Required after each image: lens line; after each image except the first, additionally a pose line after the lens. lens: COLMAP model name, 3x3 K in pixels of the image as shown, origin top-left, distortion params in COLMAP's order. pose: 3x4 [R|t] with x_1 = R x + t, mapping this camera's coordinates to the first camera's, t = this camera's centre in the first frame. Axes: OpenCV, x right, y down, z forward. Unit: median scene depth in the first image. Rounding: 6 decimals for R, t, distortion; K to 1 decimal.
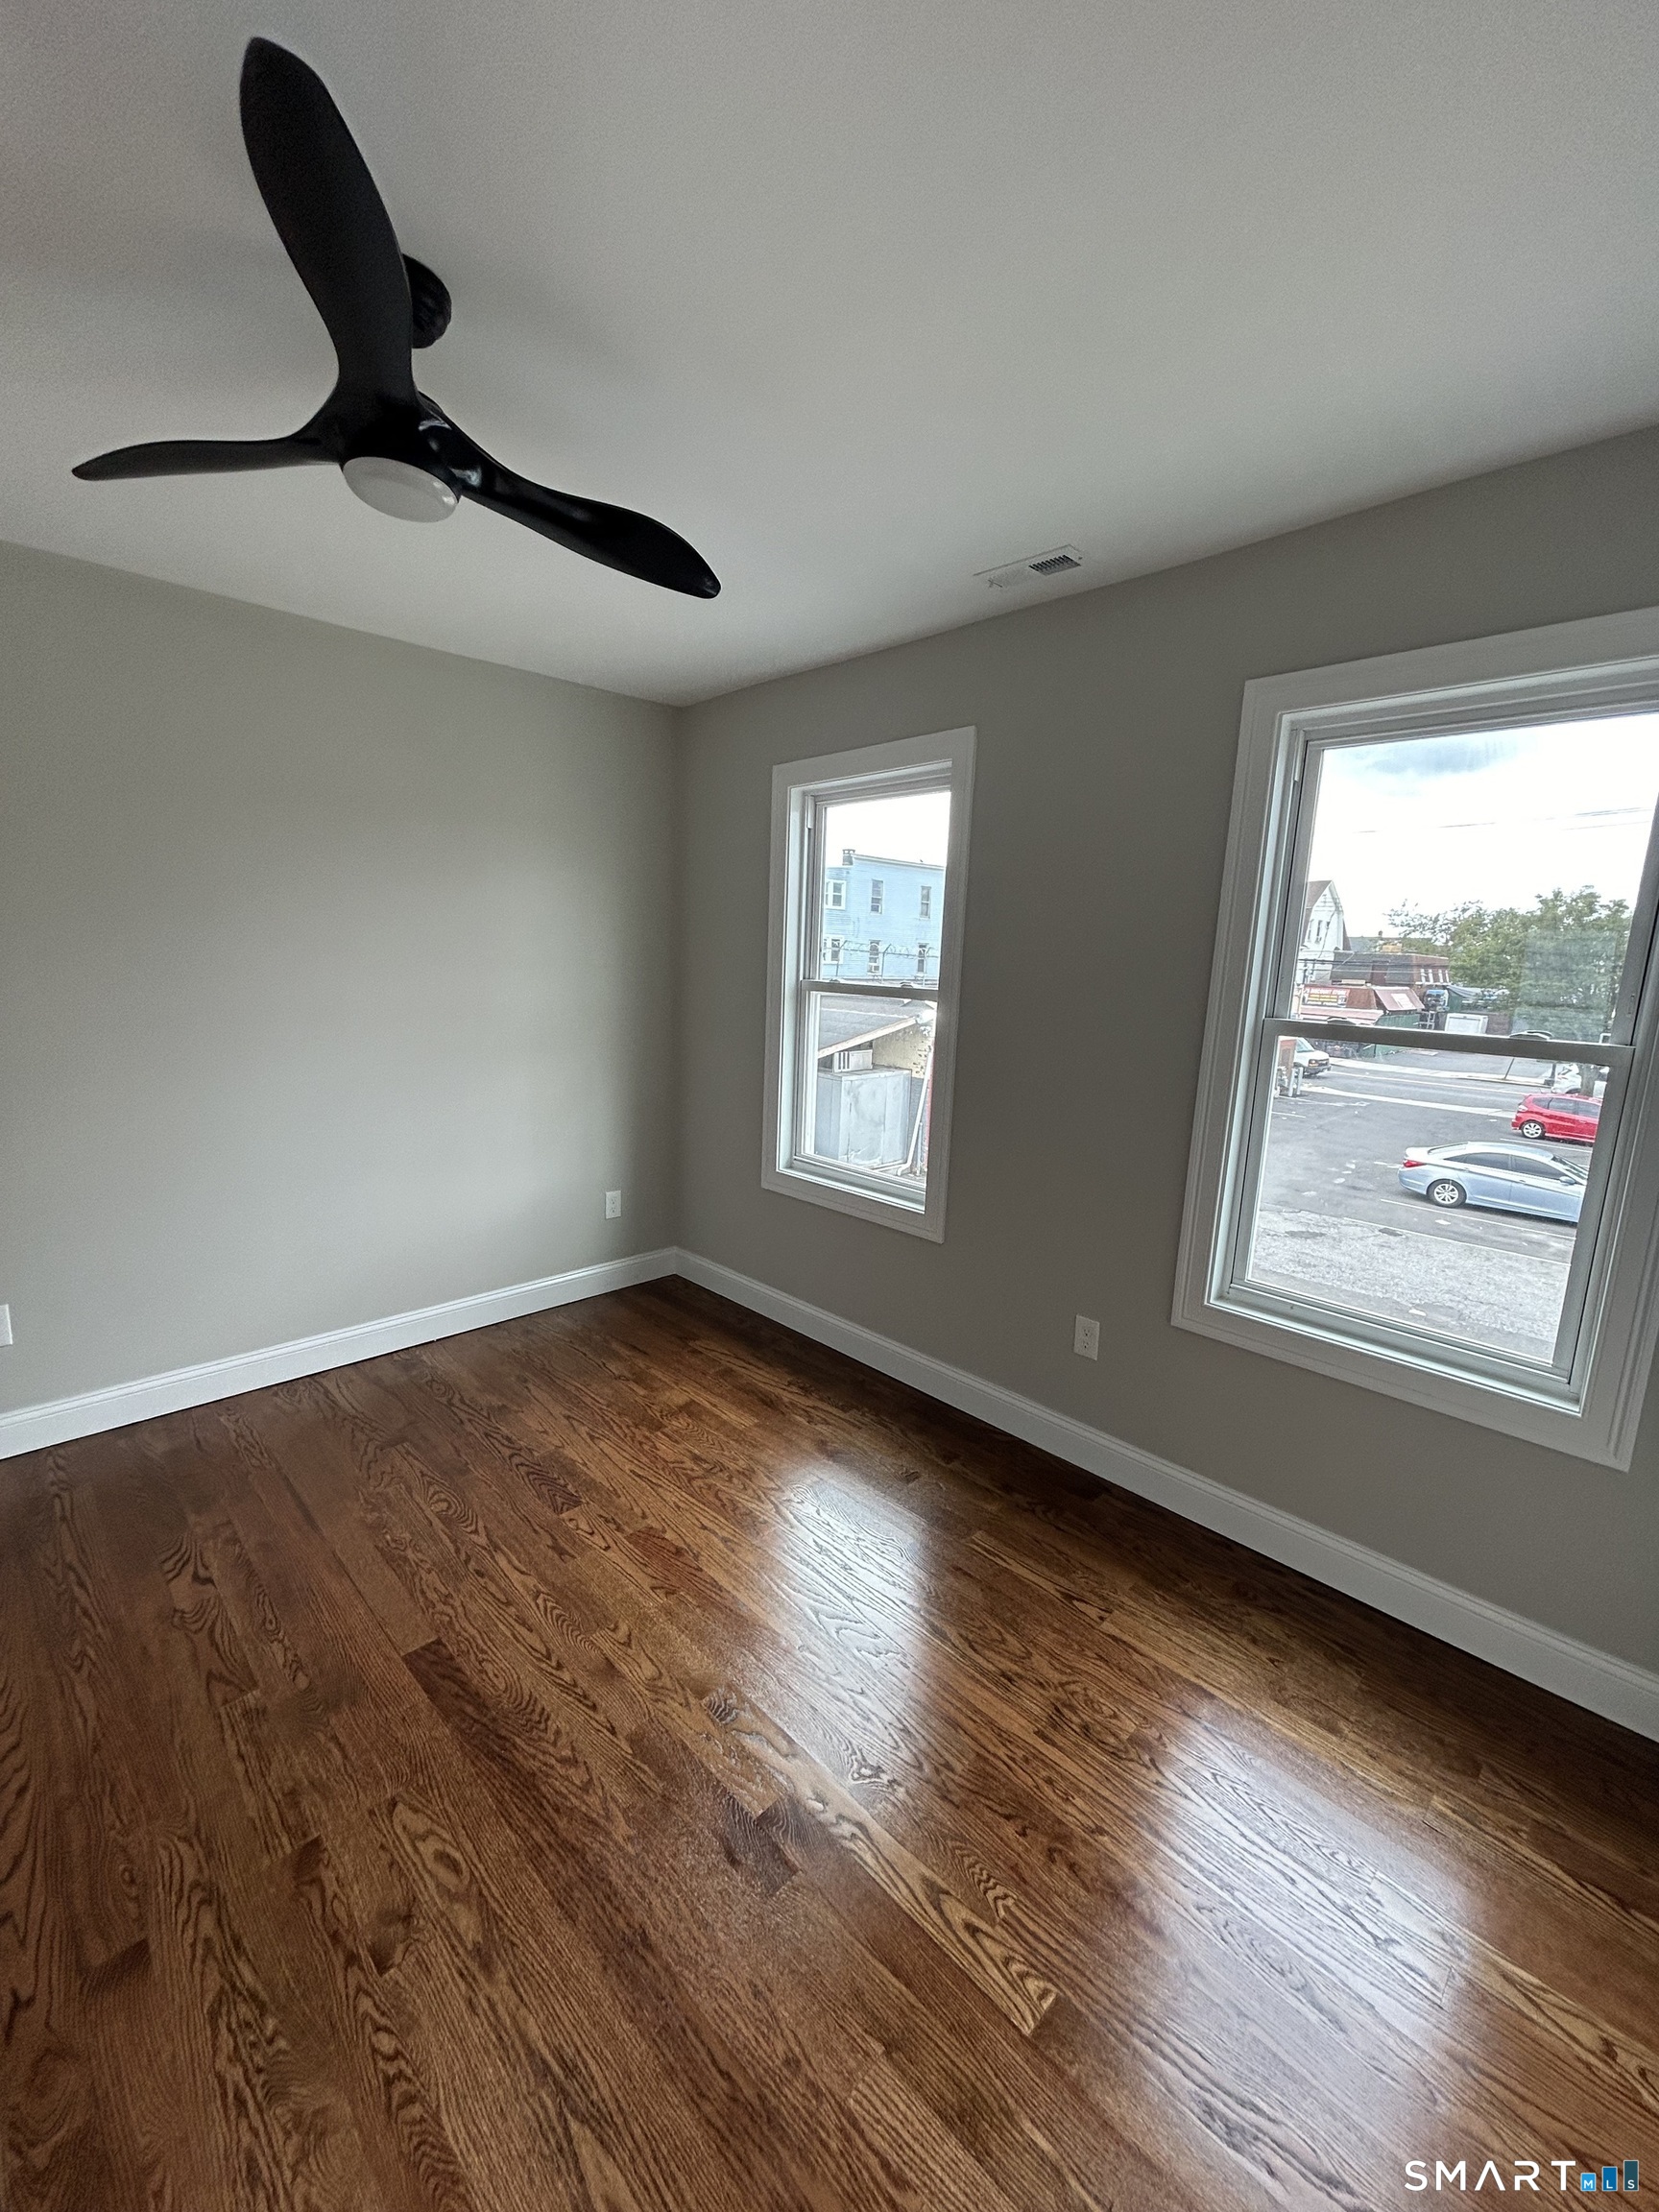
lens RADIAL K [[893.2, 0, 822.9], [0, 893.2, 1110.5], [0, 0, 1]] dist [-0.002527, 0.000817]
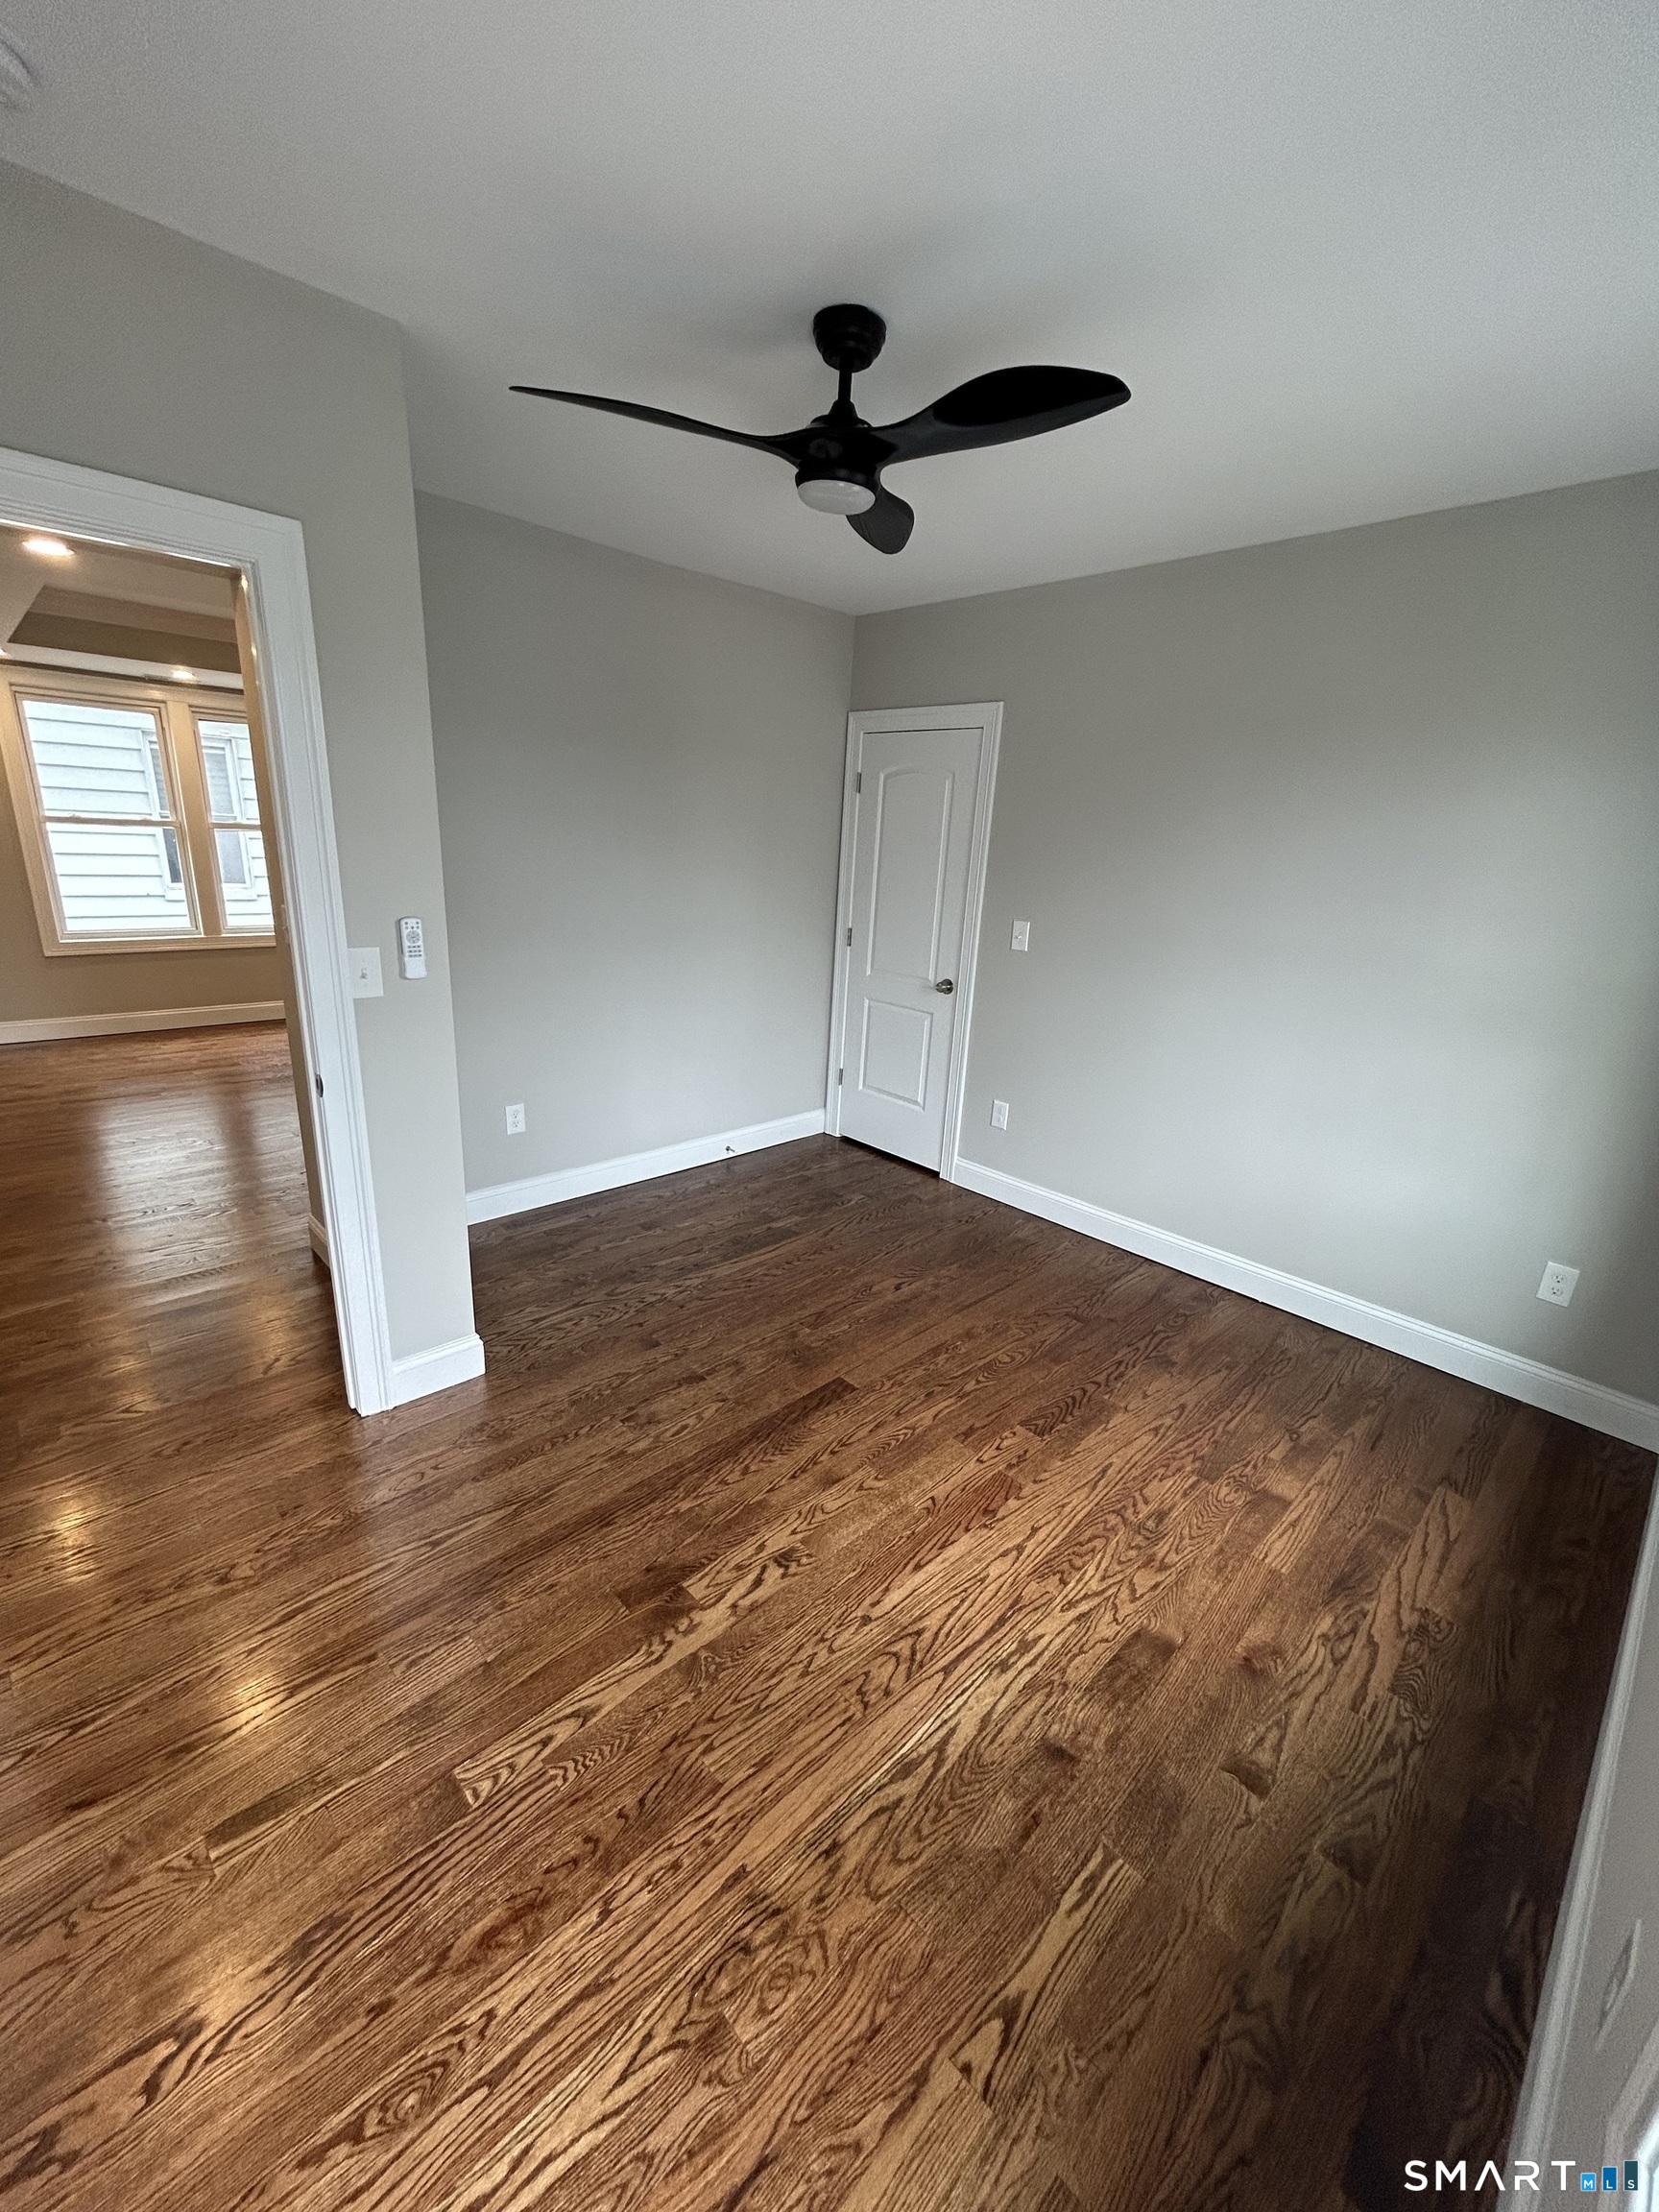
lens RADIAL K [[893.2, 0, 834.1], [0, 893.2, 1103.9], [0, 0, 1]] dist [-0.002527, 0.000817]
pose [[-0.007331, 0.254175, -0.967130, 0.812824], [-0.224213, 0.942114, 0.249300, -0.140869], [0.974513, 0.218671, 0.050083, 0.882918]]
